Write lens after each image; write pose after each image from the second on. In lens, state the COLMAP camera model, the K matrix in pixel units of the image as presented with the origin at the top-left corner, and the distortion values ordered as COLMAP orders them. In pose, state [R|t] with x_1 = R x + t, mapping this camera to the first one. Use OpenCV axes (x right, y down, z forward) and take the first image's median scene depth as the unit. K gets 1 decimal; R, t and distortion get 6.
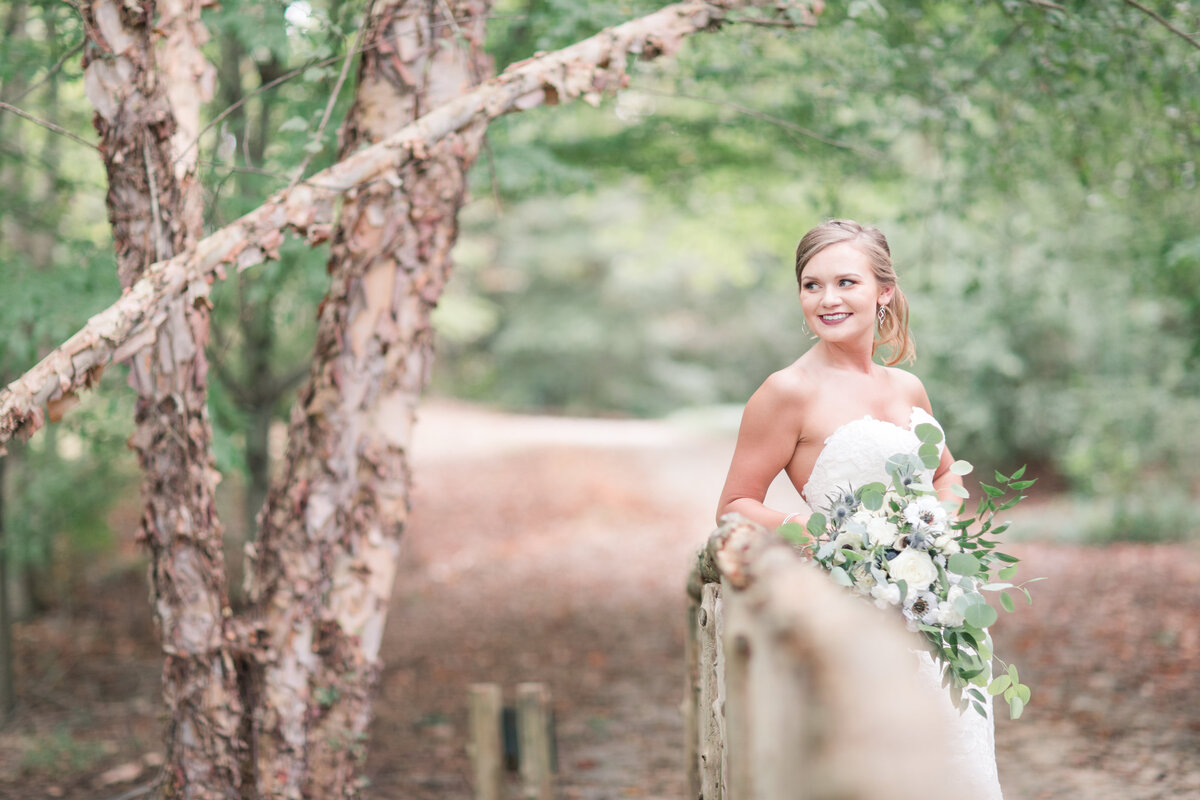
lens RADIAL K [[2845.0, 0, 600.0], [0, 2845.0, 400.0], [0, 0, 1]] dist [0.026782, 0.296732]
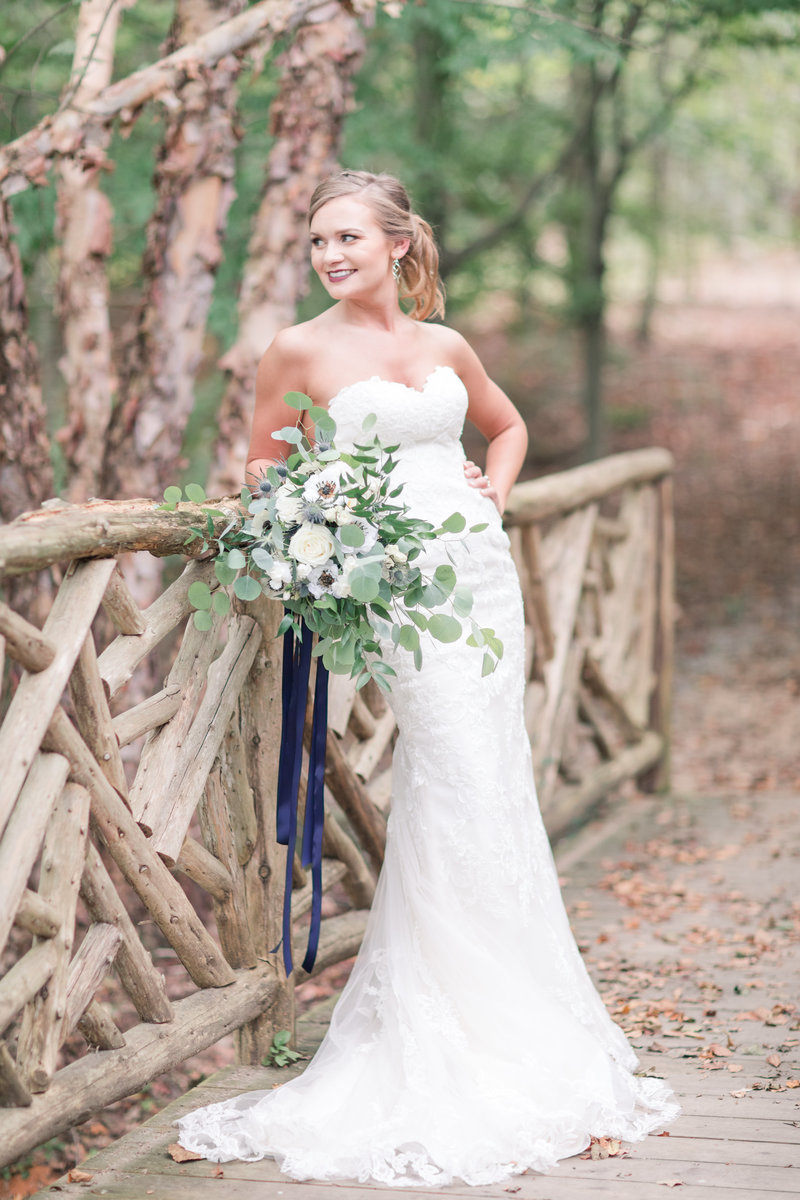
lens RADIAL K [[2845.0, 0, 400.0], [0, 2845.0, 600.0], [0, 0, 1]] dist [0.026782, 0.296732]
pose [[0.964863, 0.027617, -0.261299, 0.260592], [0.006957, 0.991427, 0.130474, -0.032923], [0.262662, -0.127708, 0.956399, 0.046989]]
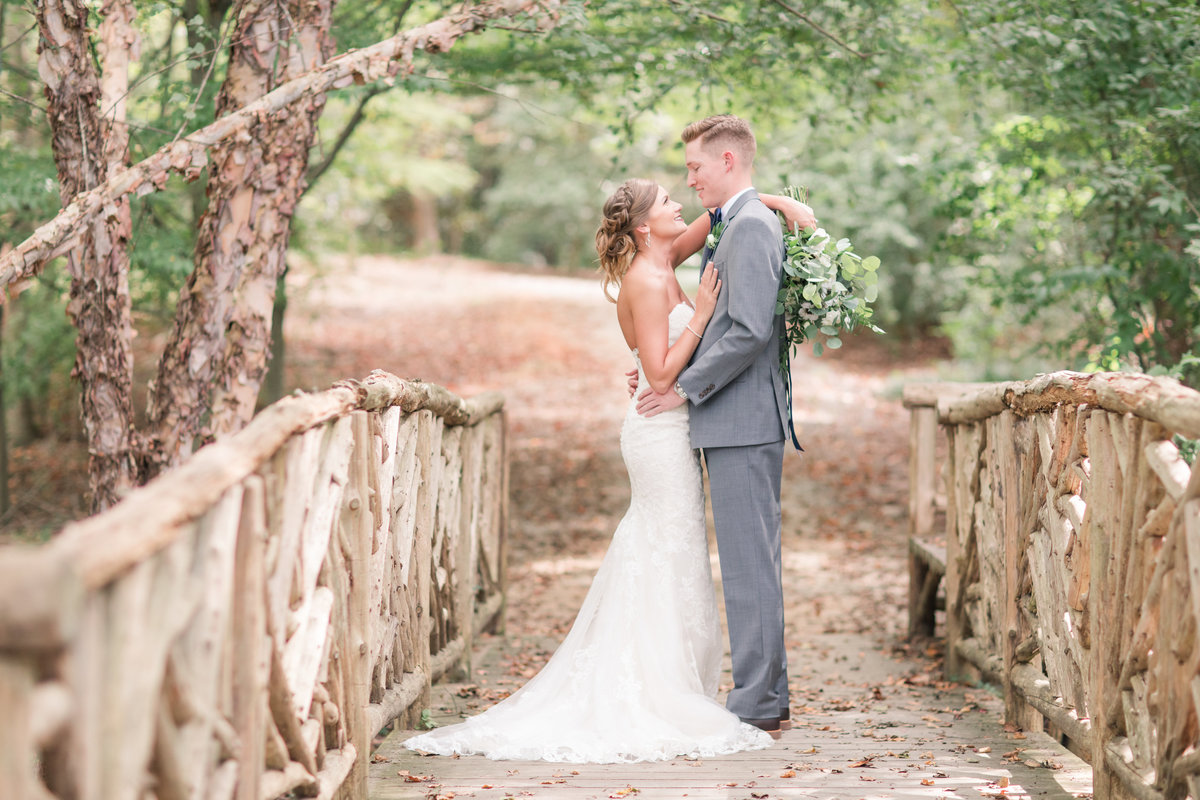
lens RADIAL K [[2845.0, 0, 600.0], [0, 2845.0, 400.0], [0, 0, 1]] dist [0.026782, 0.296732]
pose [[0.999701, 0.023284, -0.007400, 0.121505], [-0.022860, 0.998335, 0.052961, -0.022789], [0.008621, -0.052776, 0.998569, -0.466807]]
